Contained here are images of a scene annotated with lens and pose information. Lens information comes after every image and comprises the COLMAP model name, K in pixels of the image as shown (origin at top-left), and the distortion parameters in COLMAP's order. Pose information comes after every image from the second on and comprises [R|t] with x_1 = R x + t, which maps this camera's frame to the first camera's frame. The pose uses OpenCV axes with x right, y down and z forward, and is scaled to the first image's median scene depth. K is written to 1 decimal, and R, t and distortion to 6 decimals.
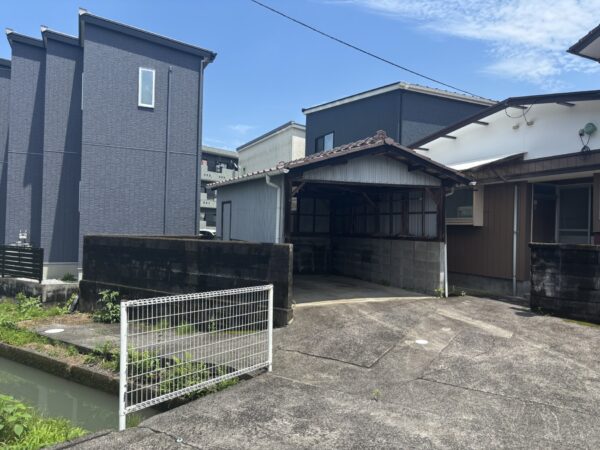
lens RADIAL K [[455.0, 0, 303.4], [0, 455.0, 223.1], [0, 0, 1]] dist [0.045343, -0.045143]
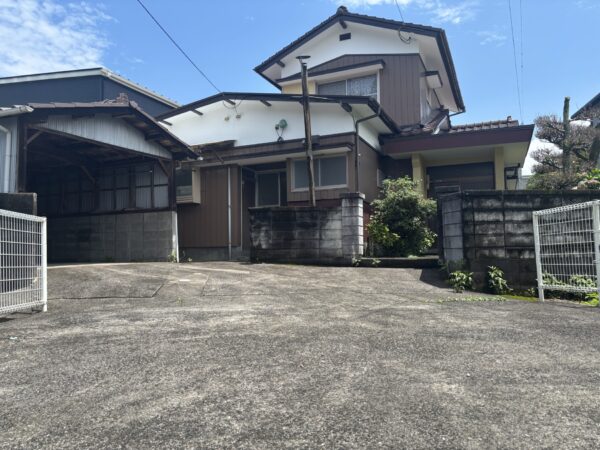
lens RADIAL K [[455.0, 0, 299.5], [0, 455.0, 229.7], [0, 0, 1]] dist [0.045343, -0.045143]
pose [[0.761079, 0.000748, 0.648659, -0.170109], [0.023206, 0.999328, -0.028380, 0.122225], [-0.648244, 0.036652, 0.760550, -0.013434]]
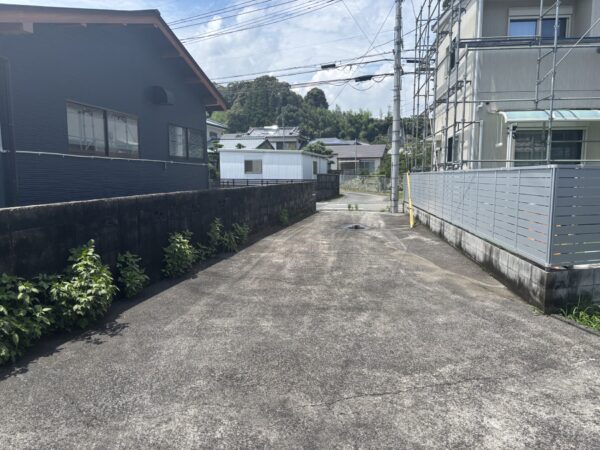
lens RADIAL K [[455.0, 0, 300.0], [0, 455.0, 228.1], [0, 0, 1]] dist [0.045343, -0.045143]
pose [[-0.630094, 0.060737, -0.774140, 0.383788], [-0.008864, 0.996309, 0.085383, 0.034932], [0.776469, 0.060661, -0.627229, 0.450792]]
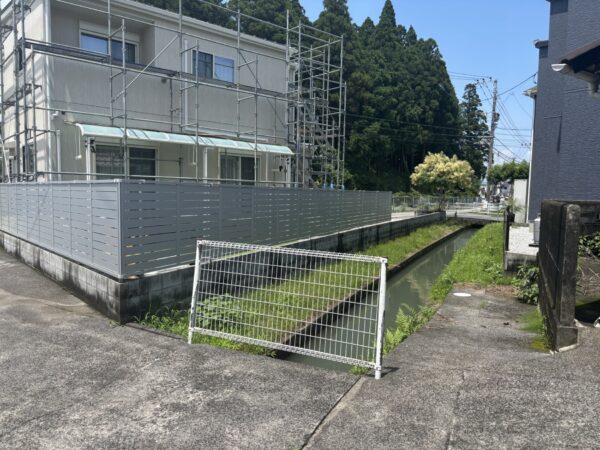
lens RADIAL K [[455.0, 0, 299.6], [0, 455.0, 229.5], [0, 0, 1]] dist [0.045343, -0.045143]
pose [[0.148374, 0.055312, -0.987383, 0.357616], [0.002108, 0.998415, 0.056247, 0.034464], [0.988929, -0.010427, 0.148022, 0.475781]]
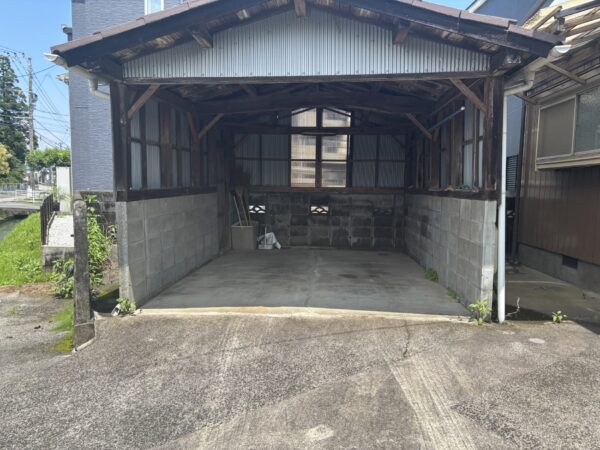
lens RADIAL K [[455.0, 0, 306.3], [0, 455.0, 227.4], [0, 0, 1]] dist [0.045343, -0.045143]
pose [[0.876282, 0.031055, -0.480797, 0.360074], [0.013121, 0.996012, 0.088247, 0.025979], [0.481620, -0.083638, 0.872380, 0.516768]]
